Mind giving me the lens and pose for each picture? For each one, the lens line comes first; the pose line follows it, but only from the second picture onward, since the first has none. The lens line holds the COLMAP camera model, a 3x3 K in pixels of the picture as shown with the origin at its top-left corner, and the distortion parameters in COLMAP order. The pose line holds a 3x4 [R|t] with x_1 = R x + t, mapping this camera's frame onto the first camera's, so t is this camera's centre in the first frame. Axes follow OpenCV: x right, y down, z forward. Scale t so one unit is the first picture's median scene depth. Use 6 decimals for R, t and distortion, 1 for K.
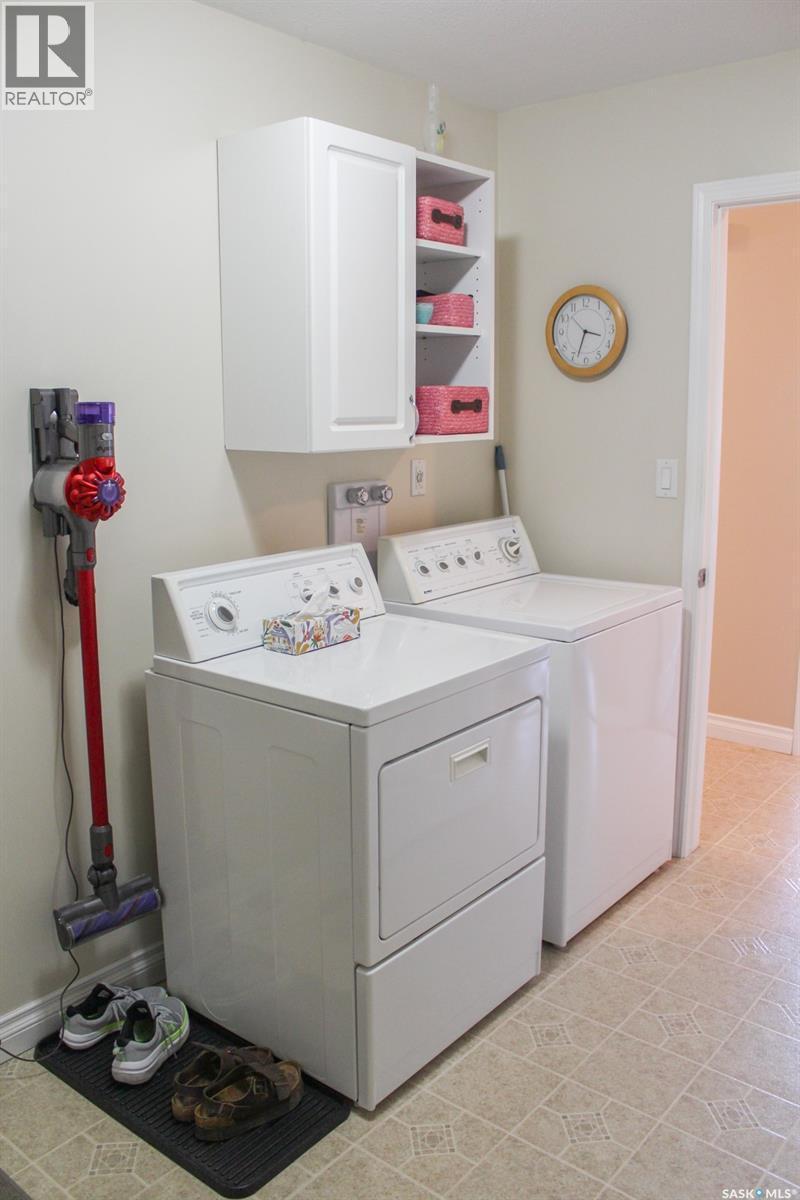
lens RADIAL K [[1012.8, 0, 400.0], [0, 1012.8, 600.0], [0, 0, 1]] dist [-0.156608, 0.133370]
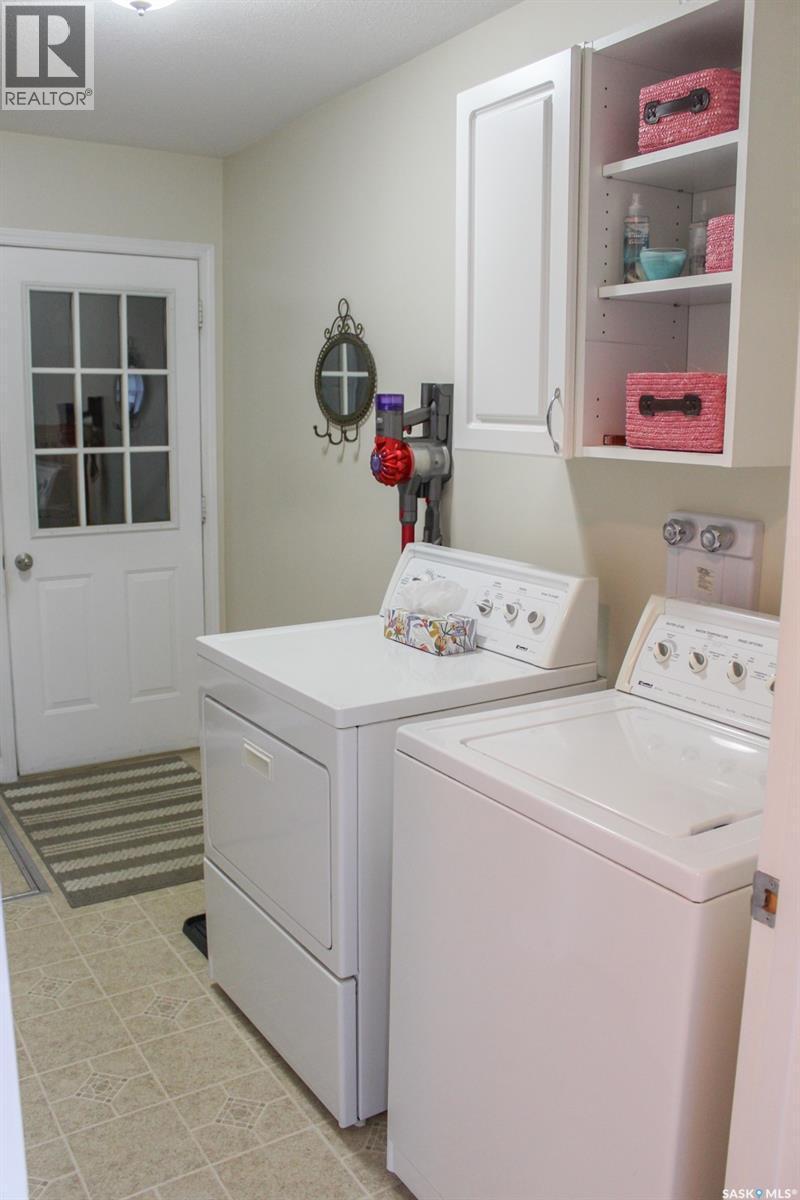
lens RADIAL K [[1050.2, 0, 400.0], [0, 1050.2, 600.0], [0, 0, 1]] dist [-0.151087, 0.151791]
pose [[-0.317964, 0.178132, -0.931218, 0.879848], [-0.190455, 0.950170, 0.246788, -0.247848], [0.928777, 0.255825, -0.268193, 1.268363]]
